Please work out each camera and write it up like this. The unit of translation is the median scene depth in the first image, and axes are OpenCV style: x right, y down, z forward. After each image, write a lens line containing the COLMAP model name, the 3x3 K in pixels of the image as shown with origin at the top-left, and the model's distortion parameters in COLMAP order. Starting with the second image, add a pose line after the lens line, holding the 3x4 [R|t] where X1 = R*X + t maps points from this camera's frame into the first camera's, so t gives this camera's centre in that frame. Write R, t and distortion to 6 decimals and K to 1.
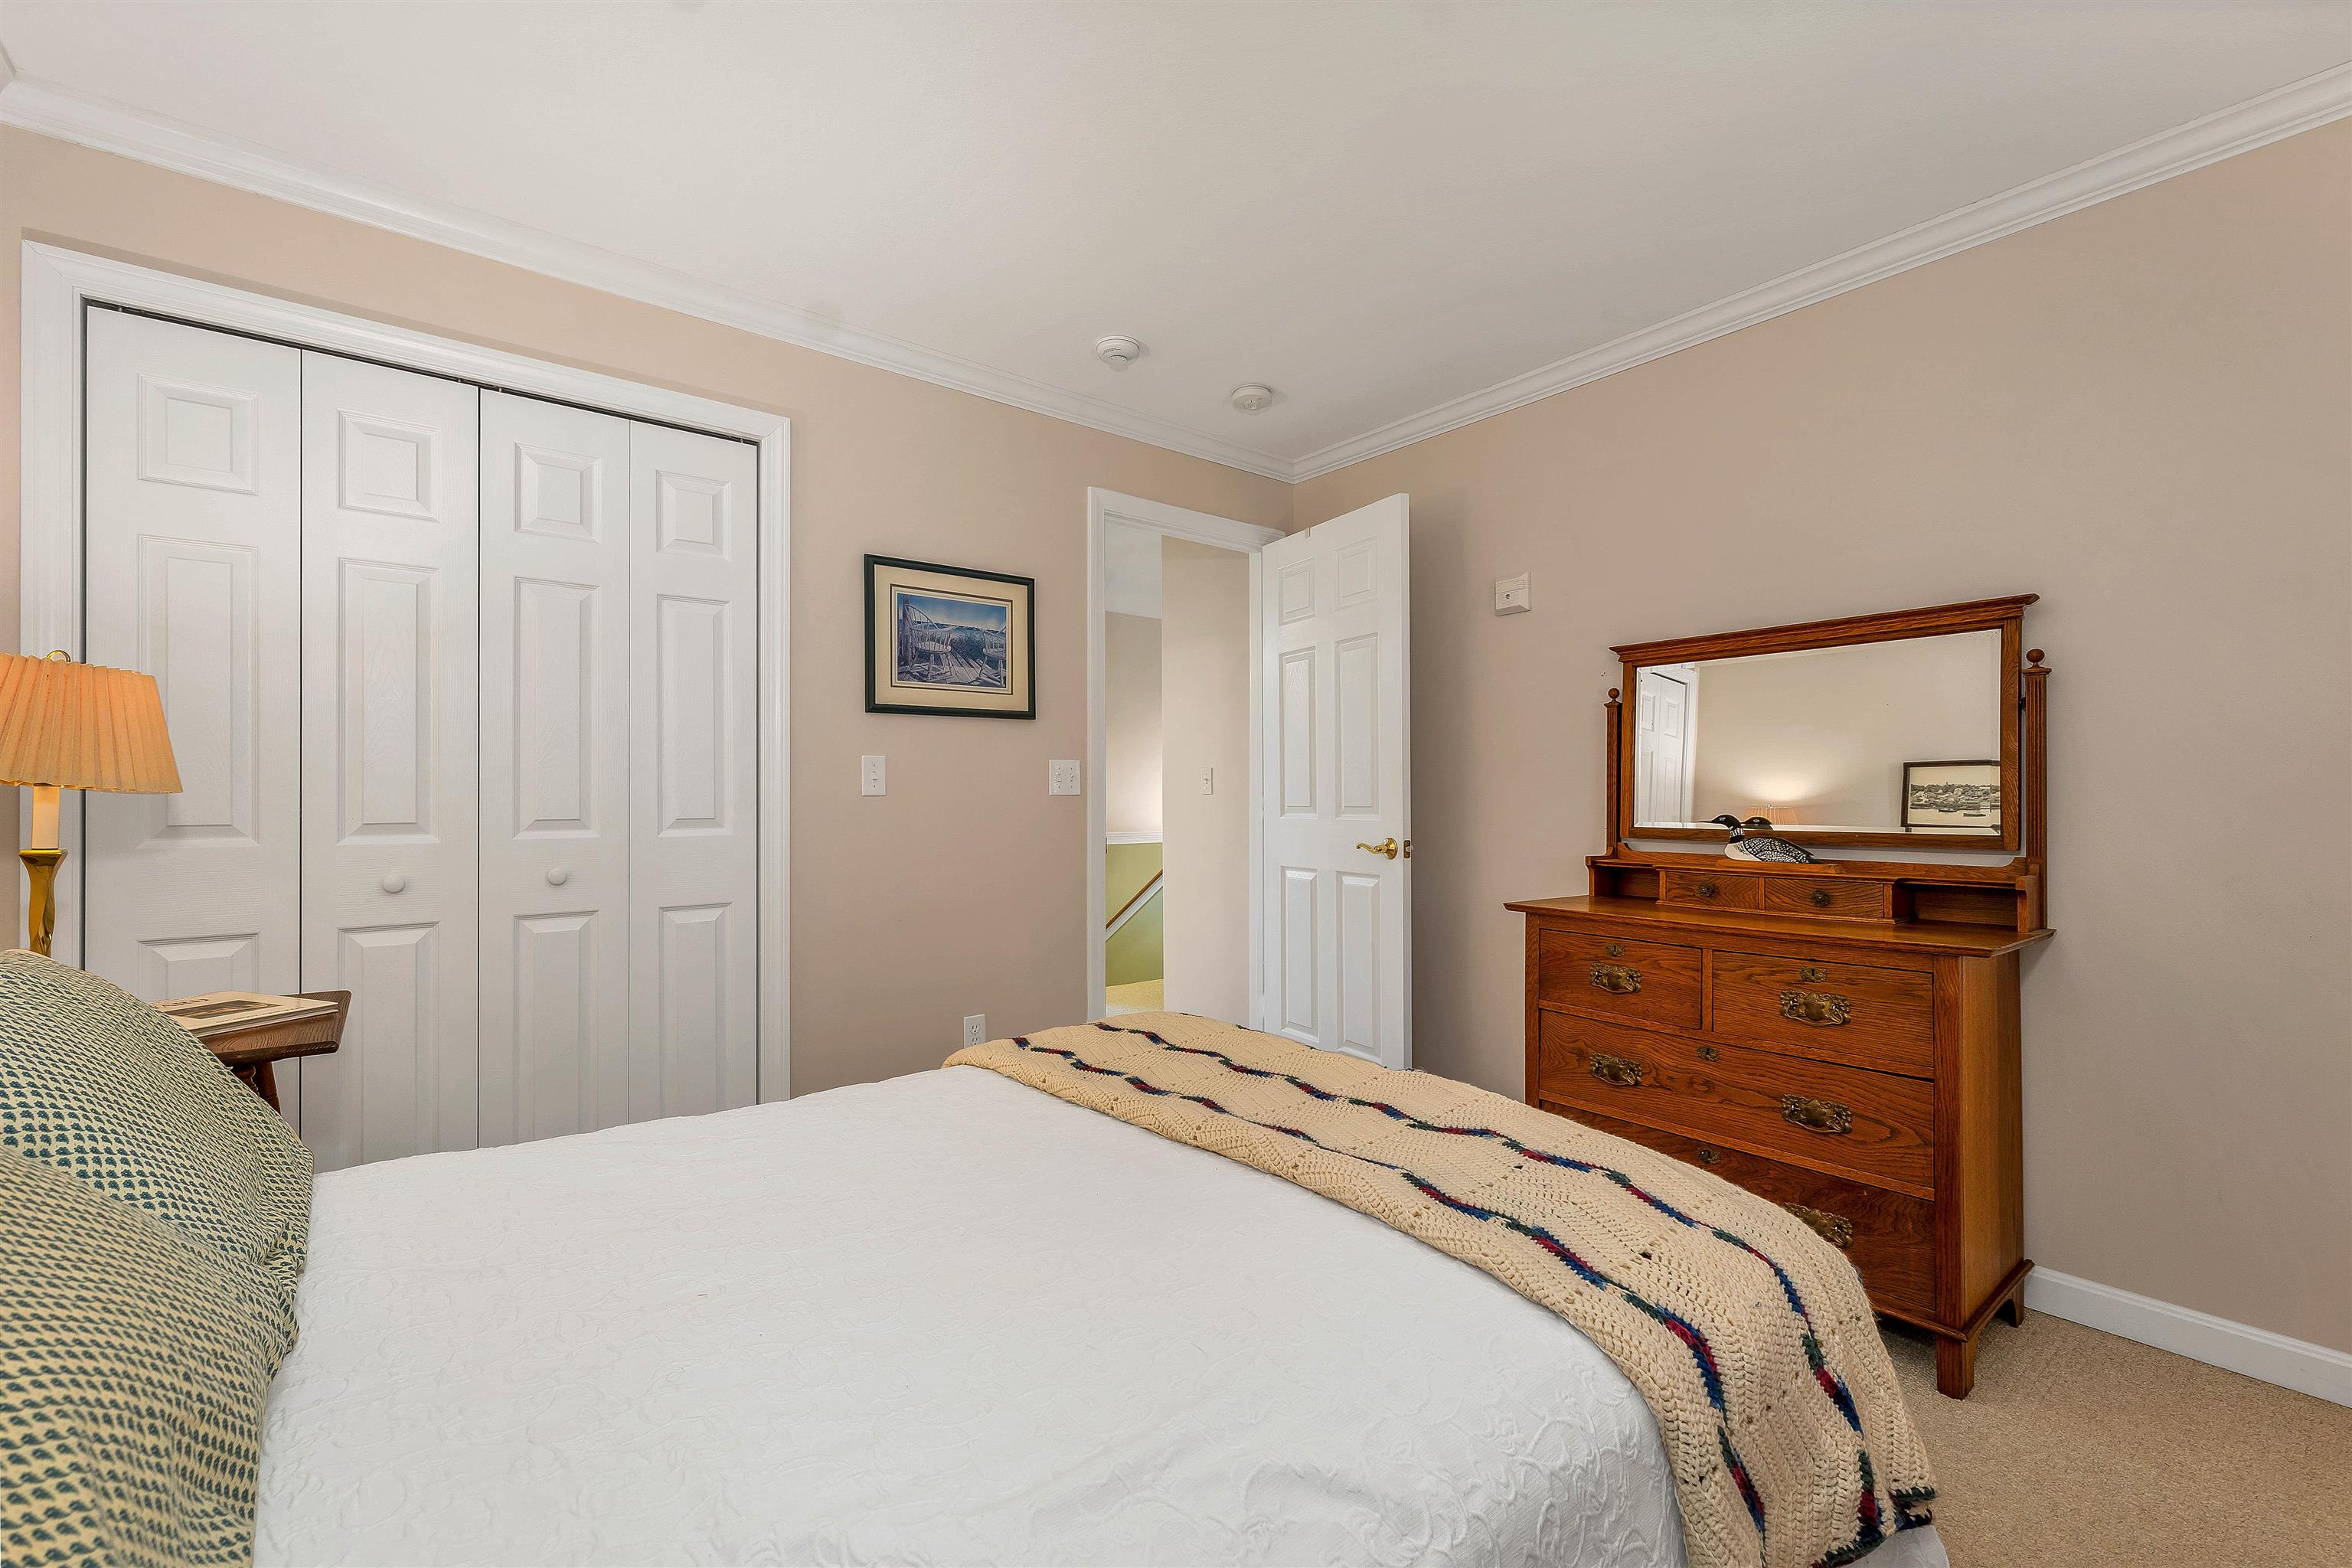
lens RADIAL K [[982.9, 0, 1174.3], [0, 982.9, 780.2], [0, 0, 1]] dist [0.001268, -0.000414]
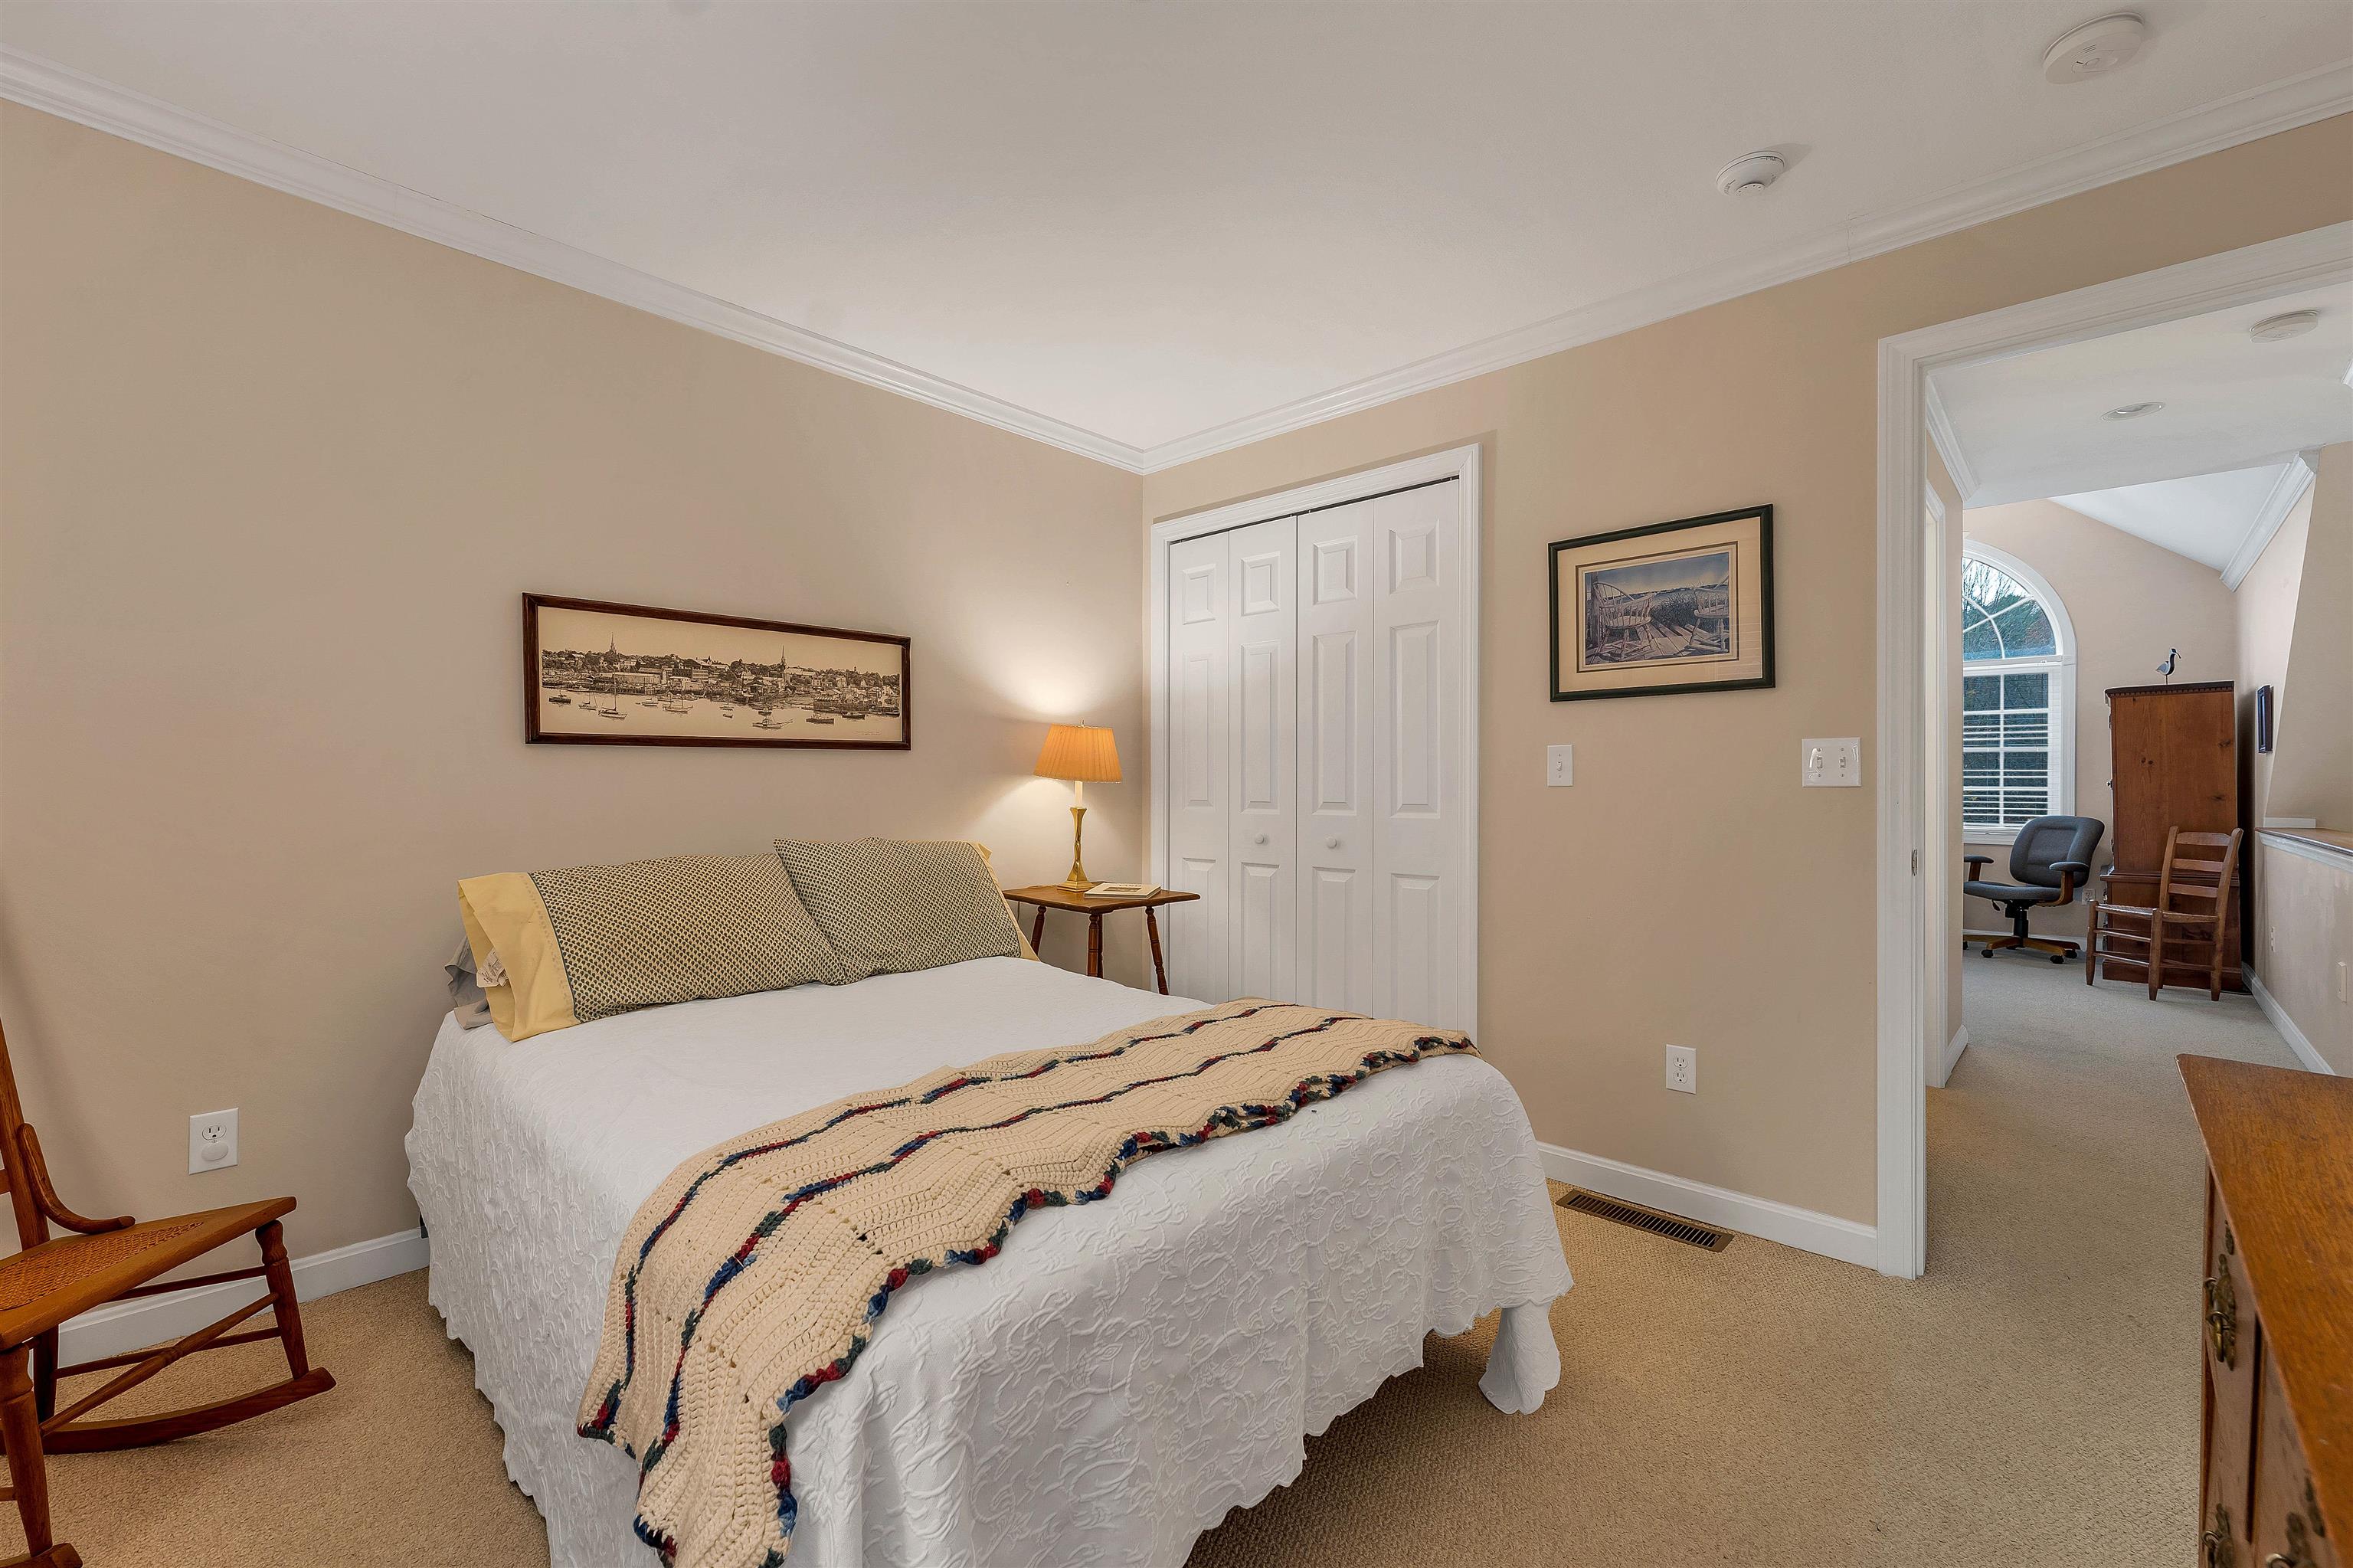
lens RADIAL K [[976.2, 0, 1174.0], [0, 976.2, 774.3], [0, 0, 1]] dist [0.001306, -0.000797]
pose [[0.141114, -0.008297, -0.989959, 0.589080], [0.011808, 0.999908, -0.006697, 0.005584], [0.989923, -0.010744, 0.141199, 0.466690]]
